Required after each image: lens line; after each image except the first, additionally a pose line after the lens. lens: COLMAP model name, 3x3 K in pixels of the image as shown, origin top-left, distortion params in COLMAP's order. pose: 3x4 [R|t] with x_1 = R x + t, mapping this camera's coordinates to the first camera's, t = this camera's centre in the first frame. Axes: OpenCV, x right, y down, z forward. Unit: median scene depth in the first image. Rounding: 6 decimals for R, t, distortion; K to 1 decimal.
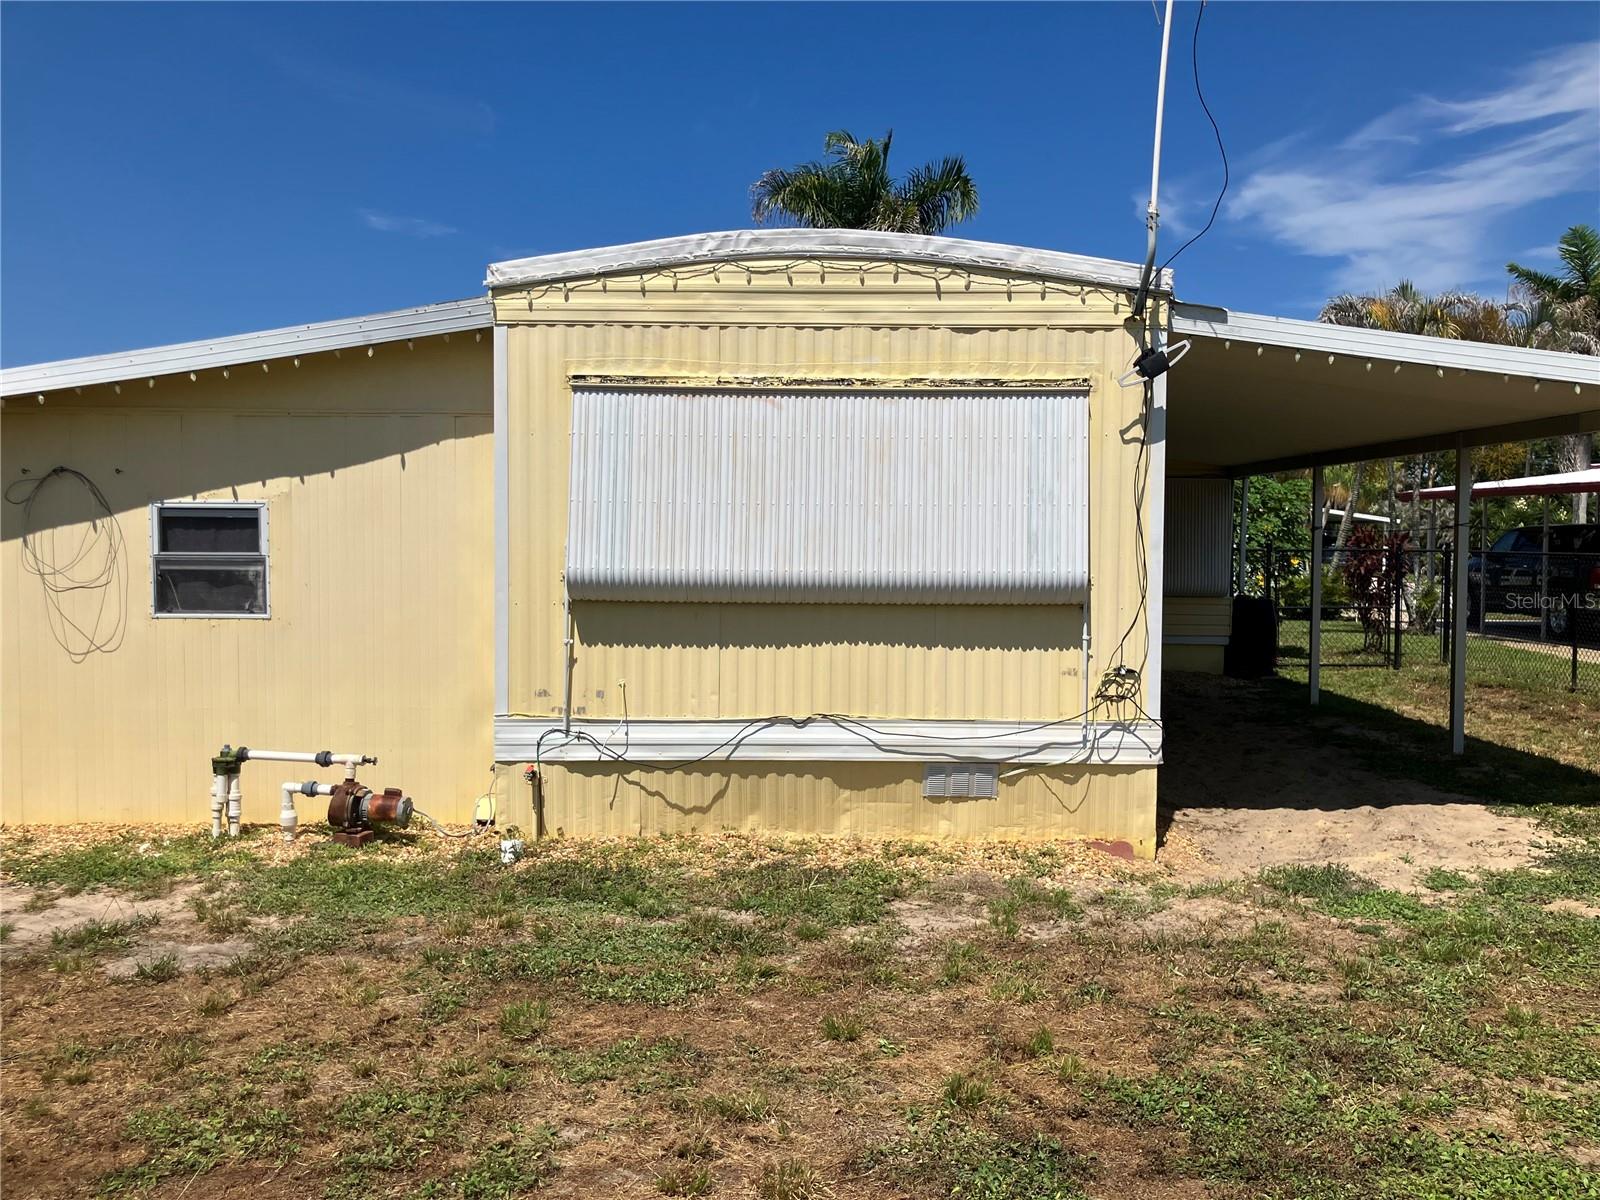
lens RADIAL K [[1340.9, 0, 800.0], [0, 1340.9, 600.0], [0, 0, 1]] dist [0.053934, -0.006555]
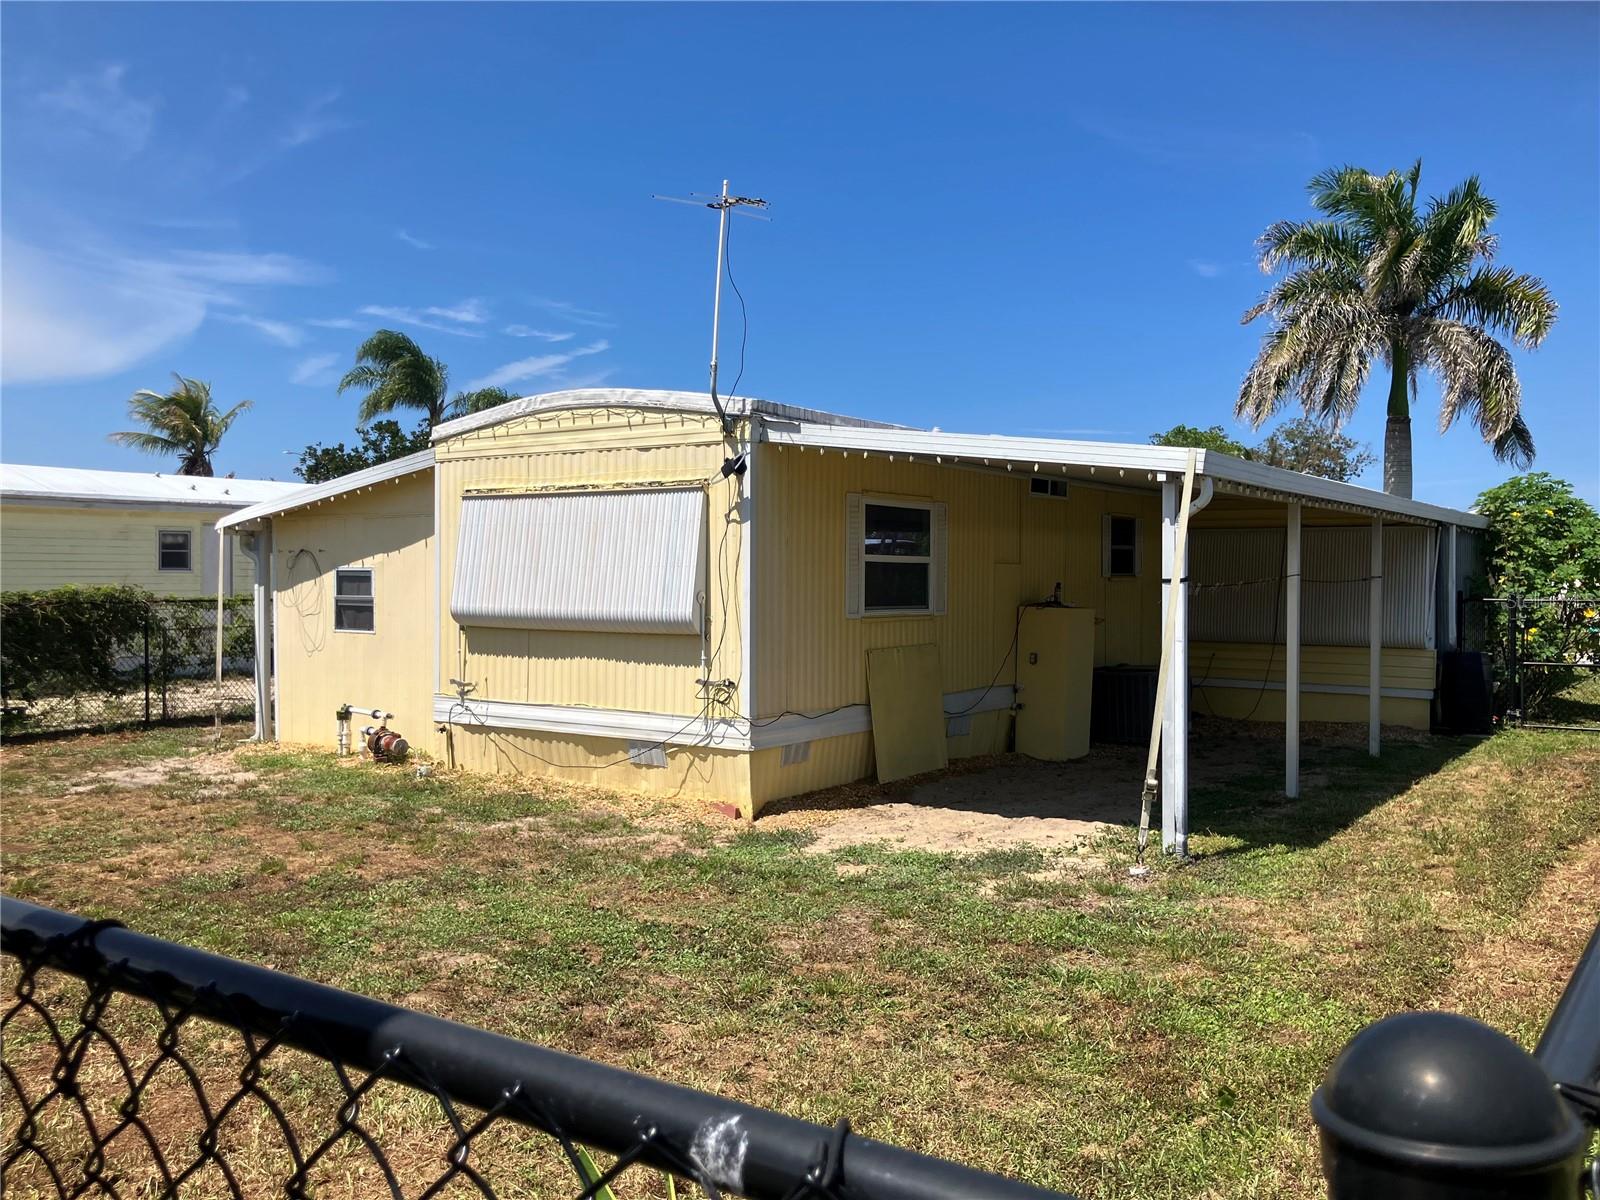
lens RADIAL K [[1326.2, 0, 800.0], [0, 1326.2, 600.0], [0, 0, 1]] dist [0.008945, -0.003039]
pose [[0.823123, 0.007292, -0.567816, 1.099273], [-0.027531, 0.999254, -0.027077, 0.001494], [0.567195, 0.037920, 0.822710, -0.106364]]
